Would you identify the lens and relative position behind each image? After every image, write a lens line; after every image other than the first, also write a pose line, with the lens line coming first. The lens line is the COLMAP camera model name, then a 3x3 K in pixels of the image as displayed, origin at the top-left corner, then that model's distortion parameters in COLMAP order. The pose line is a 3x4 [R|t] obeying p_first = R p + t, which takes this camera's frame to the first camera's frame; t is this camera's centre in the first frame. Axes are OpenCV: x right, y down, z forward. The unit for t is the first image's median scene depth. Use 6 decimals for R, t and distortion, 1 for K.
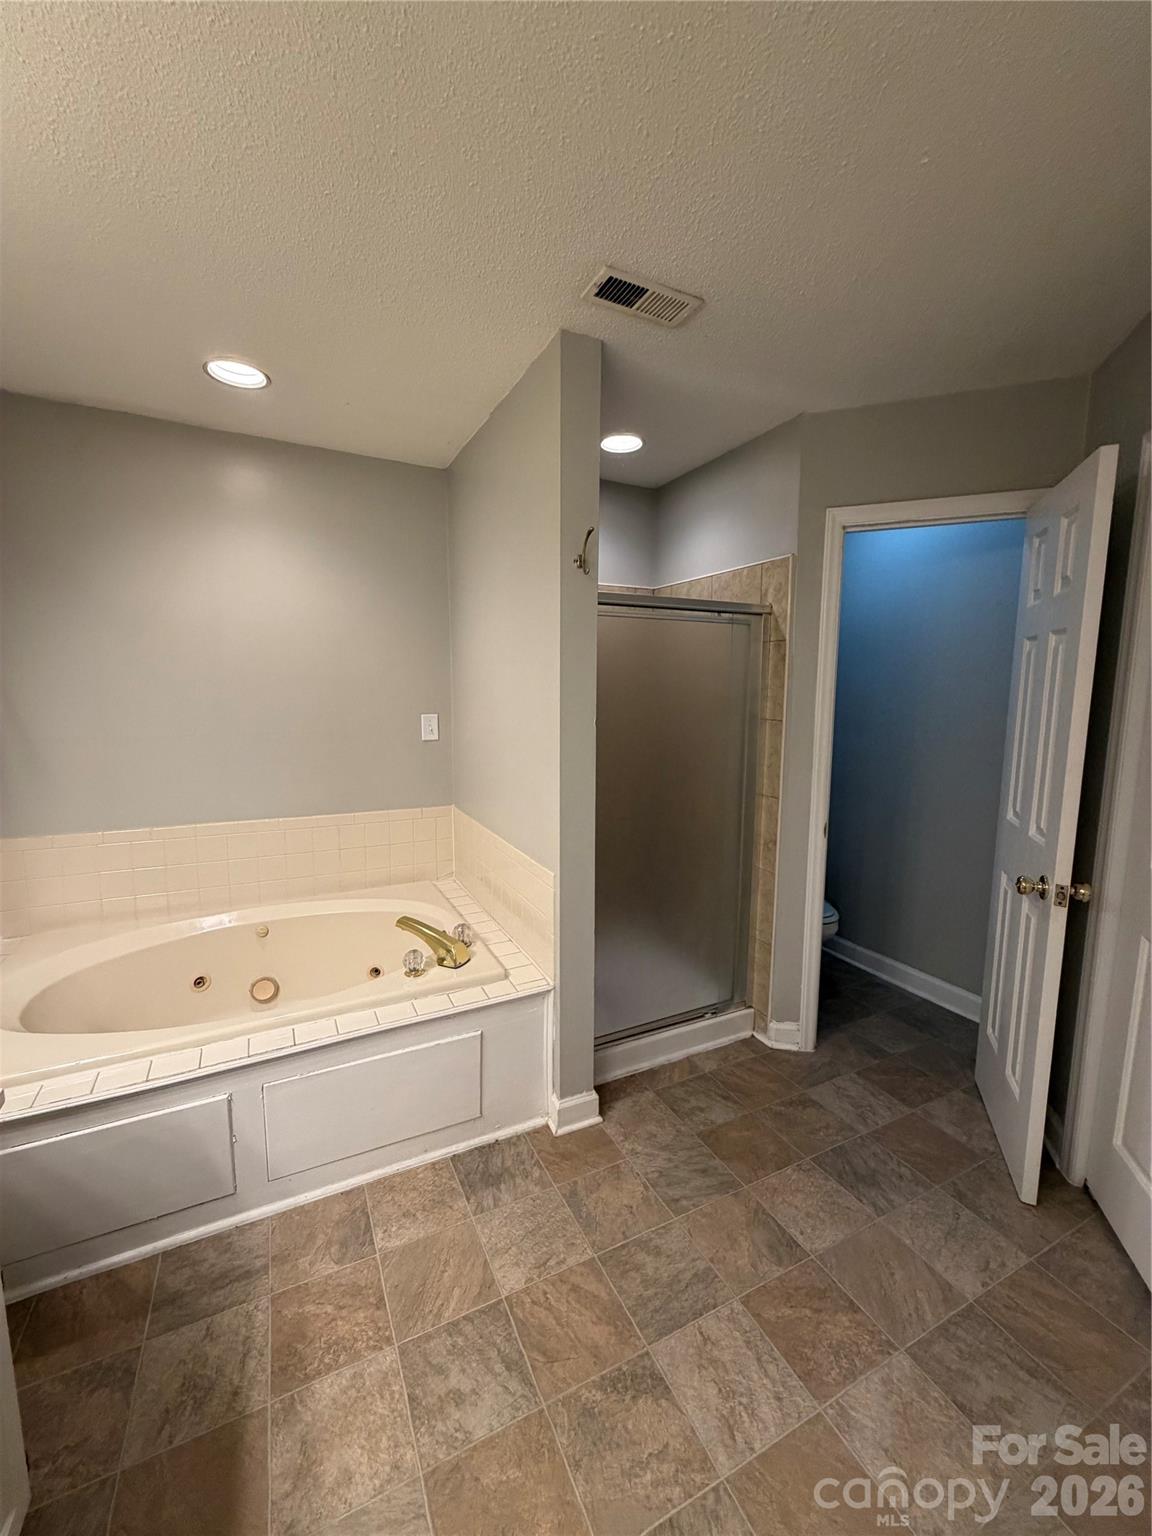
lens RADIAL K [[617.0, 0, 579.0], [0, 617.0, 767.1], [0, 0, 1]] dist [-0.000936, 0.001157]
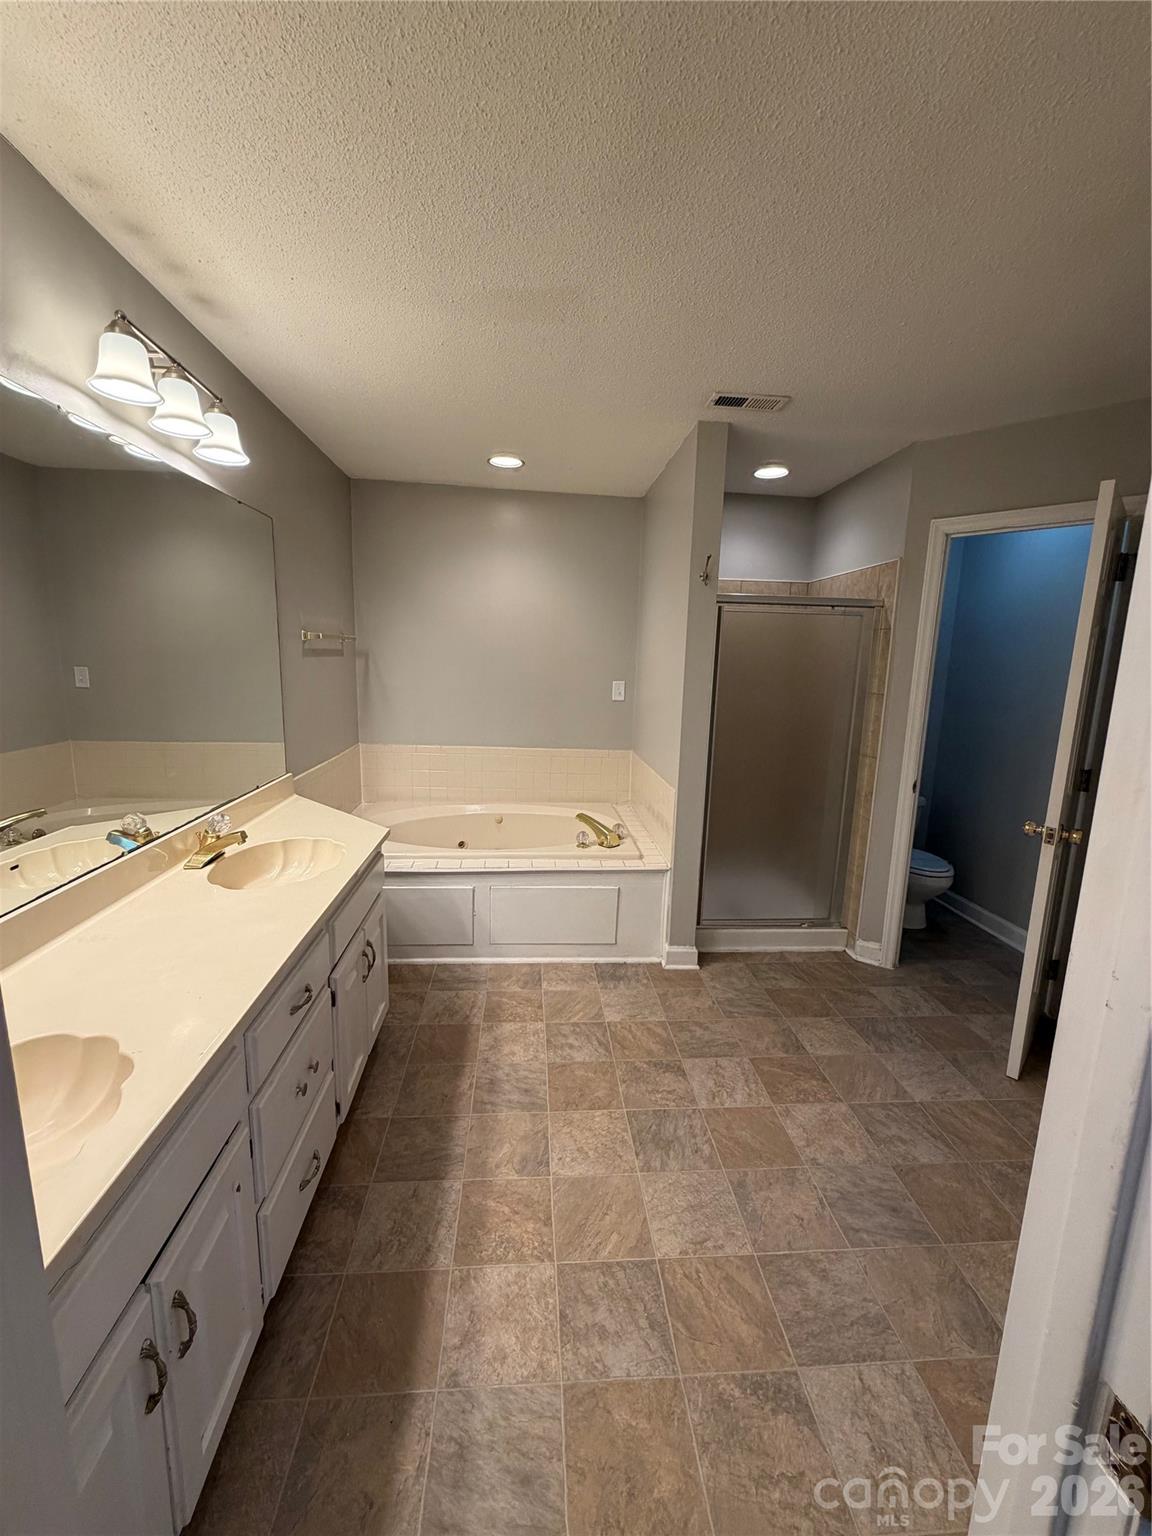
lens RADIAL K [[617.0, 0, 579.0], [0, 617.0, 767.1], [0, 0, 1]] dist [-0.000936, 0.001157]
pose [[0.928733, 0.085105, -0.360849, 0.249045], [-0.071540, 0.996143, 0.050809, 0.055142], [0.363781, -0.021372, 0.931239, -0.409838]]
